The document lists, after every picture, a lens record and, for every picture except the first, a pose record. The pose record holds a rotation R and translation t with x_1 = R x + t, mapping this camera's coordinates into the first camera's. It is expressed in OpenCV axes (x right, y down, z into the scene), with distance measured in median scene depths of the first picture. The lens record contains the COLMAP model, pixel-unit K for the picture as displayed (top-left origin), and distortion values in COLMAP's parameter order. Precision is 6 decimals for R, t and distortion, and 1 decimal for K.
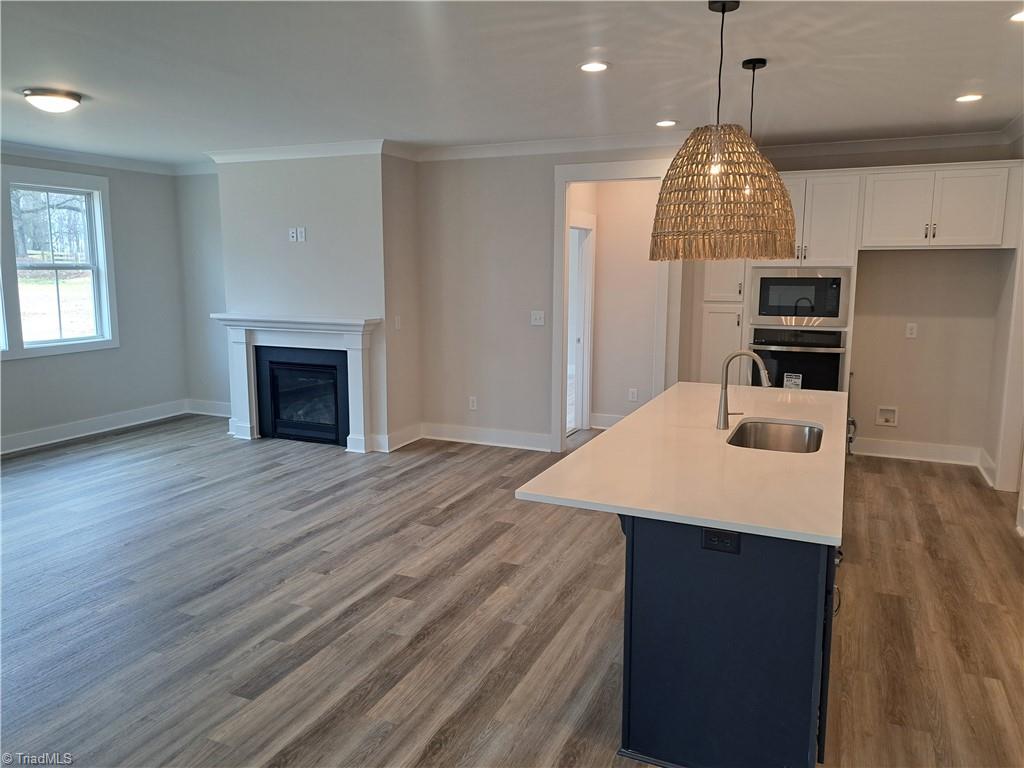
lens RADIAL K [[764.8, 0, 515.6], [0, 764.8, 367.0], [0, 0, 1]] dist [0.110148, -0.107050]
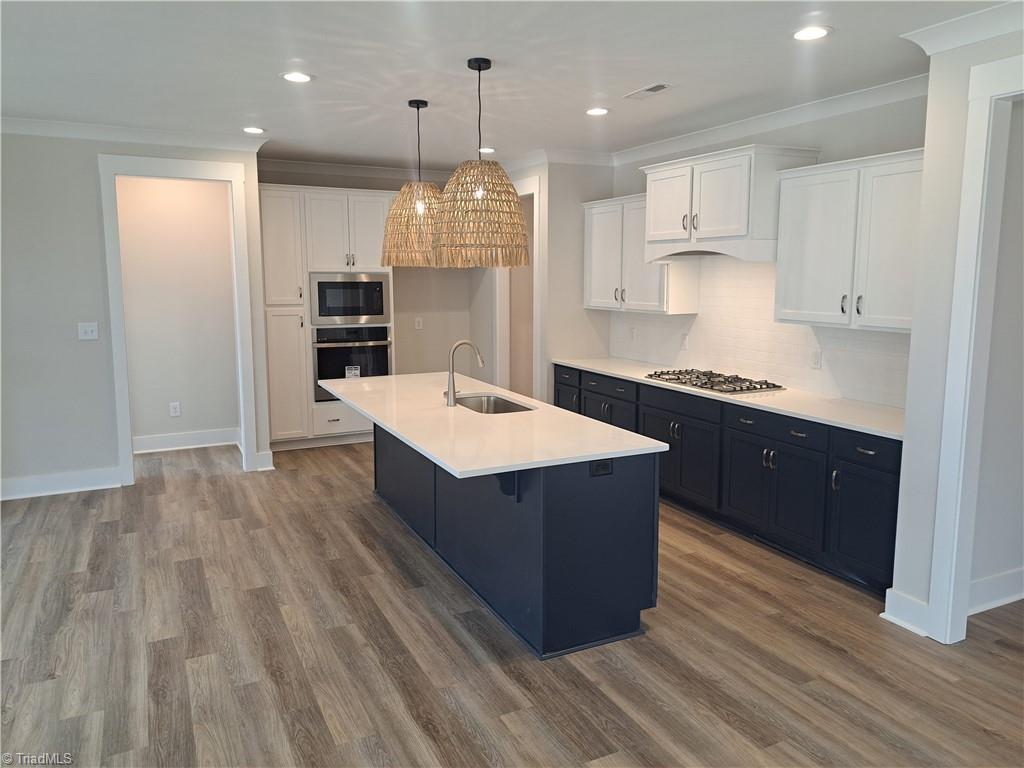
lens RADIAL K [[764.8, 0, 520.2], [0, 764.8, 364.6], [0, 0, 1]] dist [0.110148, -0.107050]
pose [[0.618643, -0.099076, 0.779400, -0.502254], [0.105688, 0.993495, 0.042402, -0.020779], [-0.778531, 0.056142, 0.625090, 0.136673]]
